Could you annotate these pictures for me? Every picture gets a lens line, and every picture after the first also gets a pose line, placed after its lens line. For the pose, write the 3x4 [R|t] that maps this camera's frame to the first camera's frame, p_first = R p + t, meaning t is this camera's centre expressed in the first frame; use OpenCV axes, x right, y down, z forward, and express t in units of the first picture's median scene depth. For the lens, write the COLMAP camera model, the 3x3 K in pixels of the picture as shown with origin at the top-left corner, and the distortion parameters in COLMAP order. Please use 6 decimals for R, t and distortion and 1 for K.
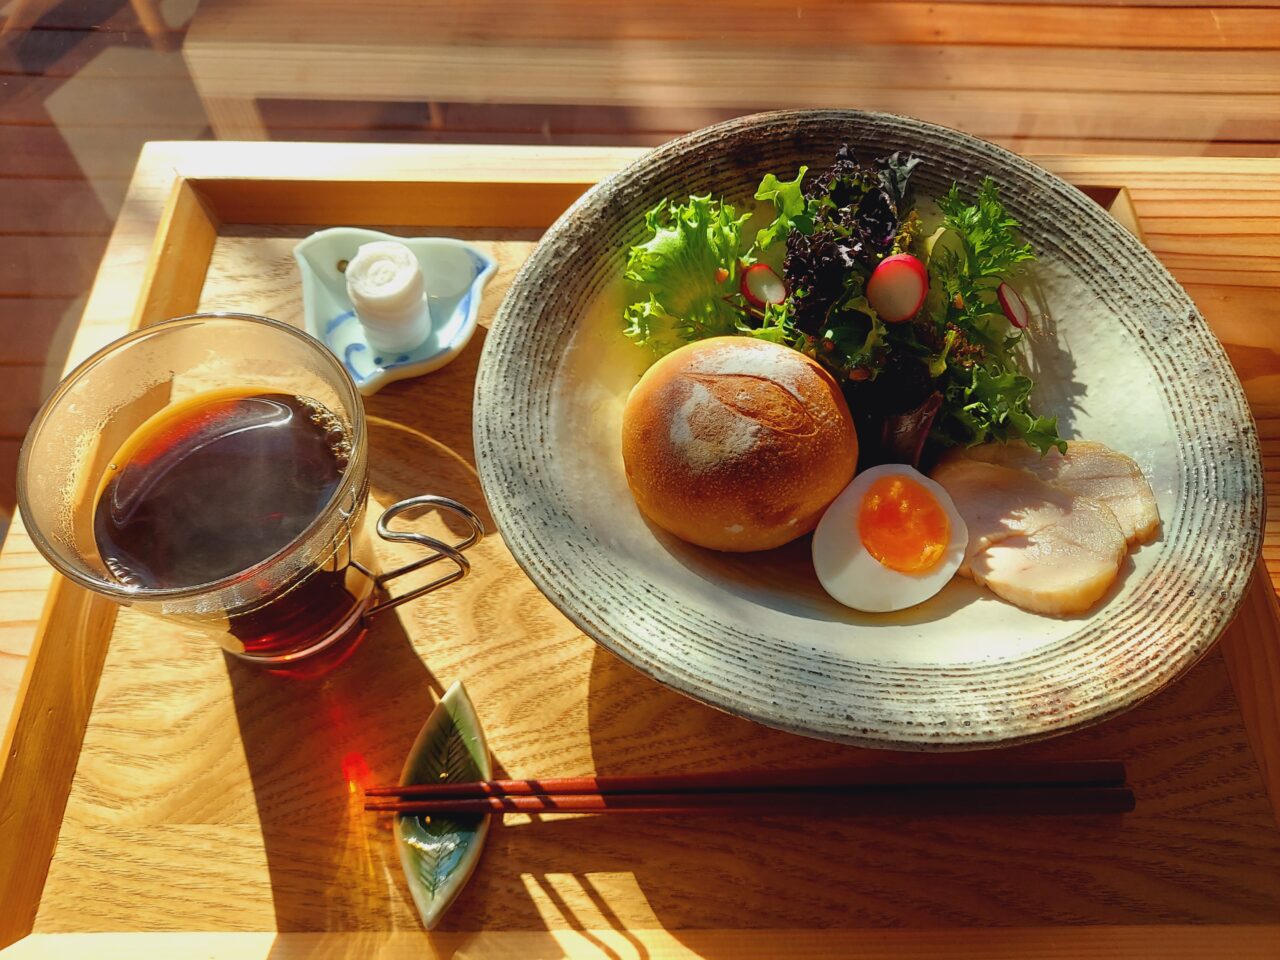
lens RADIAL K [[1012.5, 0, 640.0], [0, 1012.5, 480.0], [0, 0, 1]] dist [0.045639, -0.175886]
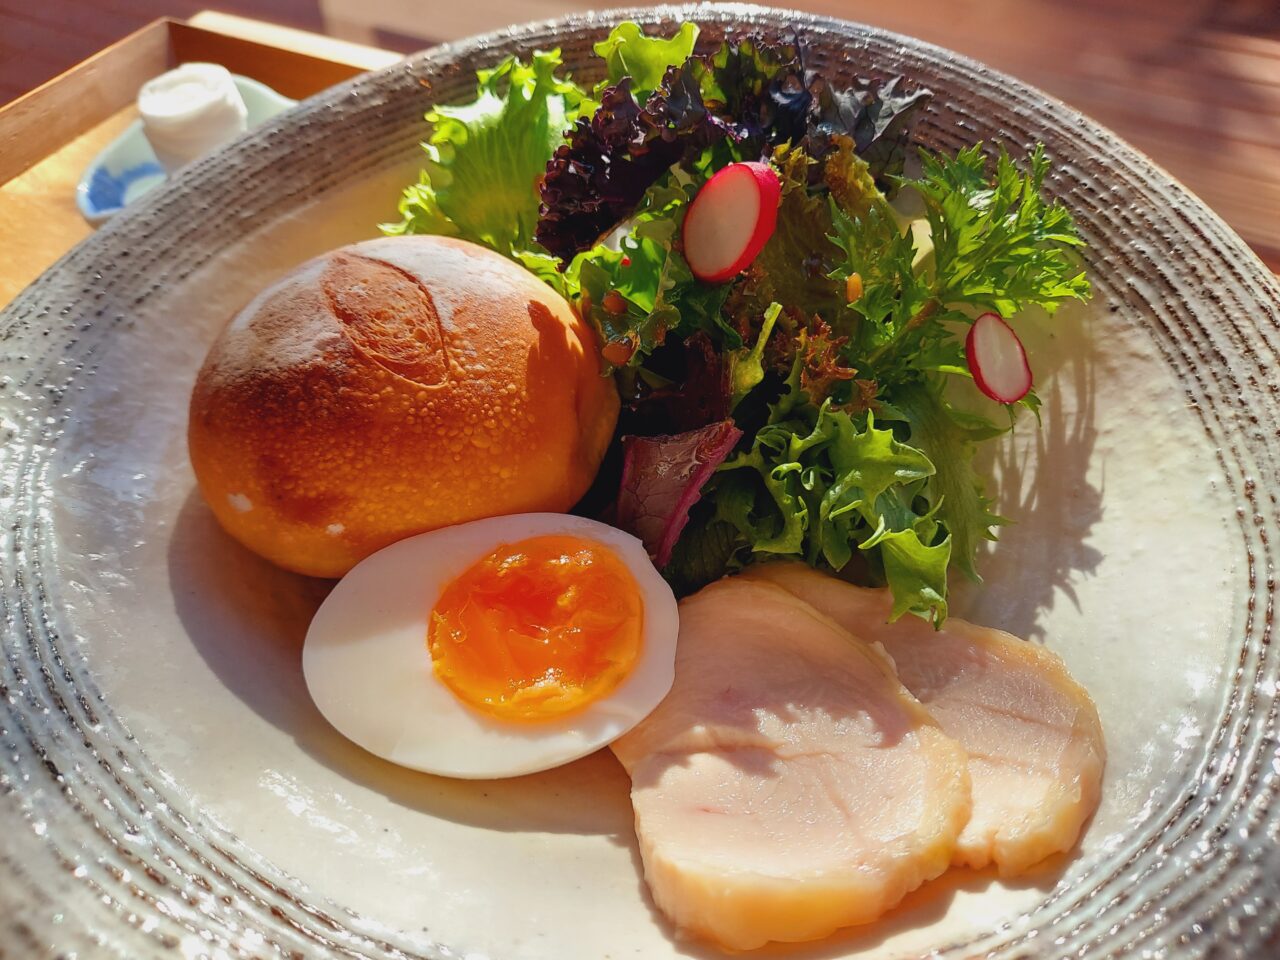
lens RADIAL K [[1012.5, 0, 640.0], [0, 1012.5, 480.0], [0, 0, 1]] dist [0.045639, -0.175886]
pose [[0.880428, 0.321645, -0.348411, 0.401189], [-0.384420, 0.914335, -0.127329, 0.021035], [0.277610, 0.246040, 0.928653, 0.475209]]
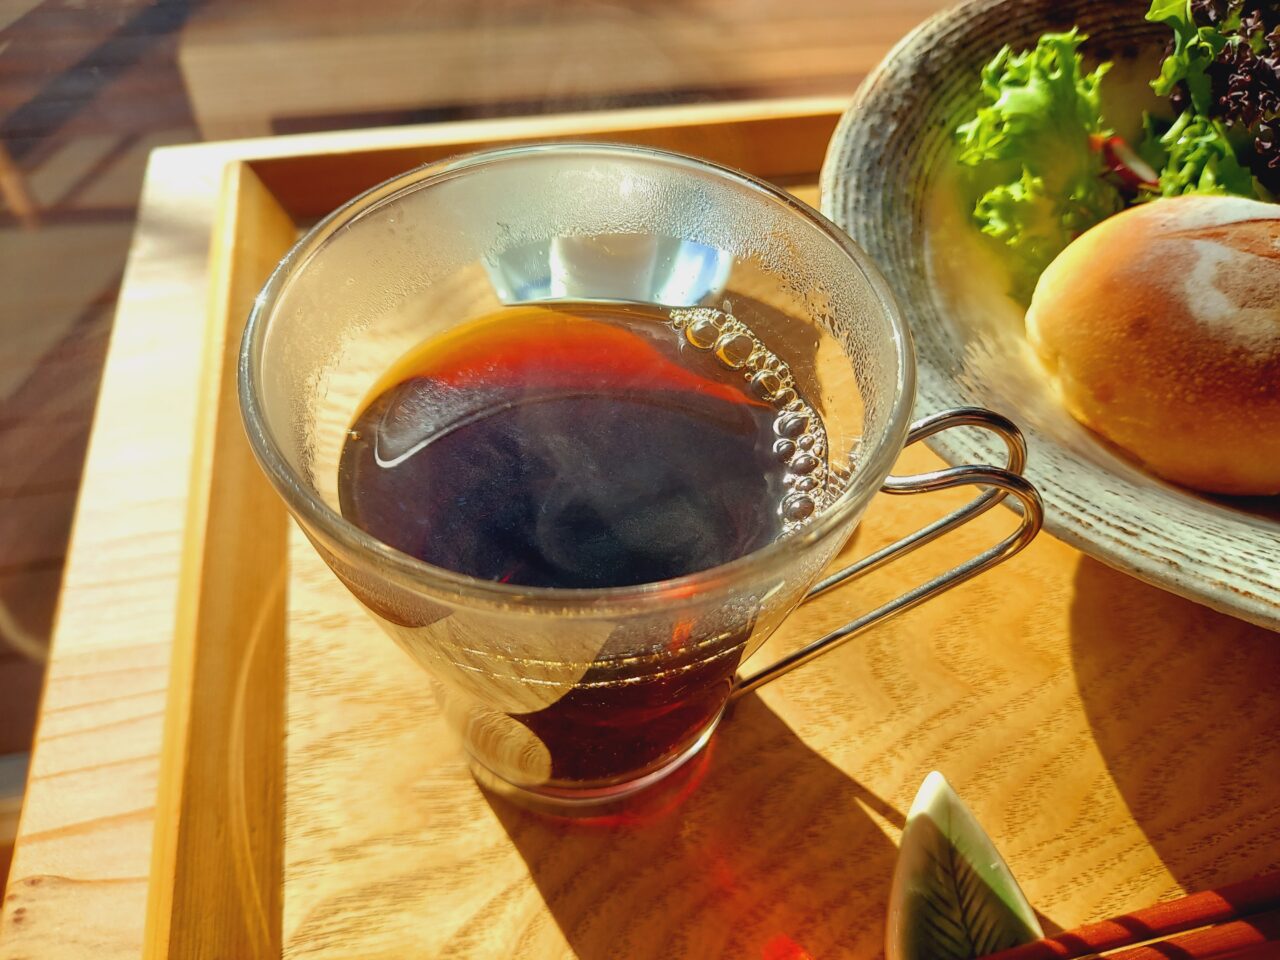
lens RADIAL K [[1012.5, 0, 640.0], [0, 1012.5, 480.0], [0, 0, 1]] dist [0.045639, -0.175886]
pose [[0.982694, -0.140200, 0.121063, -0.347045], [0.158448, 0.974753, -0.157322, 0.088394], [-0.095950, 0.173781, 0.980099, 0.371468]]
